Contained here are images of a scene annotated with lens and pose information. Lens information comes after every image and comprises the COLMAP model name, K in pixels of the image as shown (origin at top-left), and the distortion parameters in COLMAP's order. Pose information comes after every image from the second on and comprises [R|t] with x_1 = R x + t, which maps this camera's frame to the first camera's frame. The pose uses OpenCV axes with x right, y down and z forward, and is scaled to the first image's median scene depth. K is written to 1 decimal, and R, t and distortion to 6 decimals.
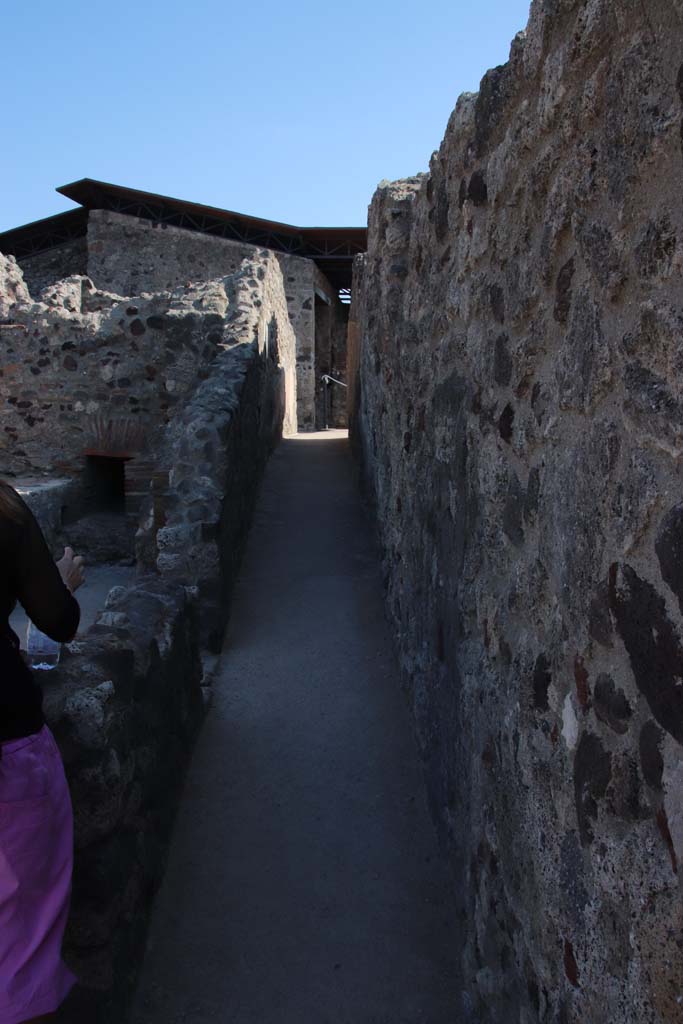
lens RADIAL K [[844.8, 0, 388.5], [0, 844.8, 502.9], [0, 0, 1]] dist [-0.081216, 0.031196]
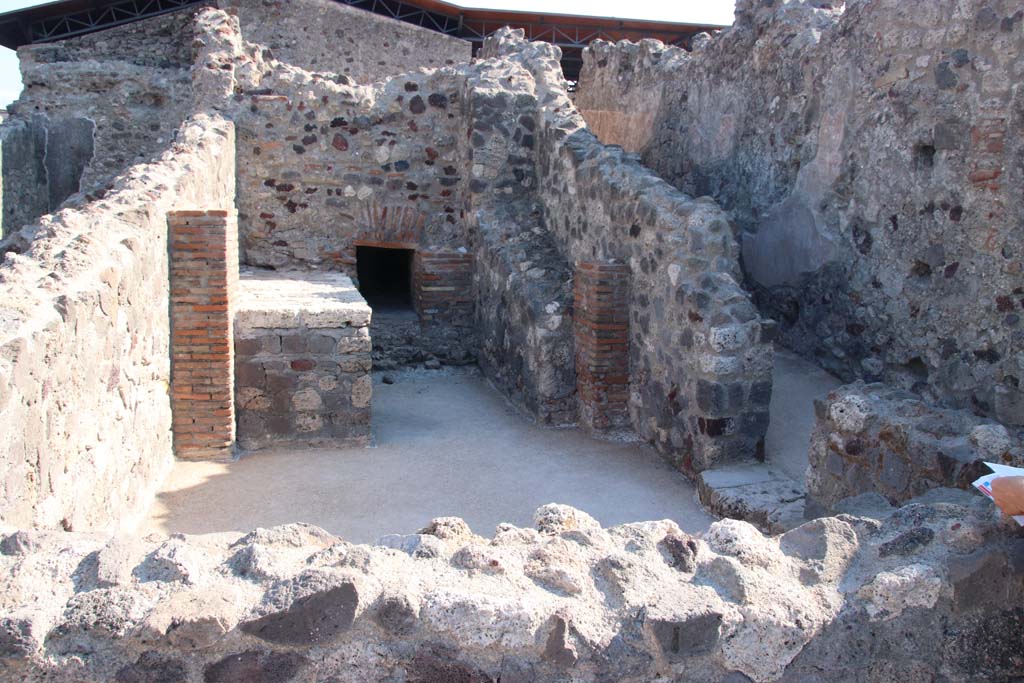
lens RADIAL K [[844.8, 0, 541.5], [0, 844.8, 309.0], [0, 0, 1]] dist [-0.081216, 0.031196]
pose [[0.978640, -0.006701, 0.205473, -0.356071], [0.003350, 0.999856, 0.016654, -0.004013], [-0.205555, -0.015610, 0.978521, 0.080155]]
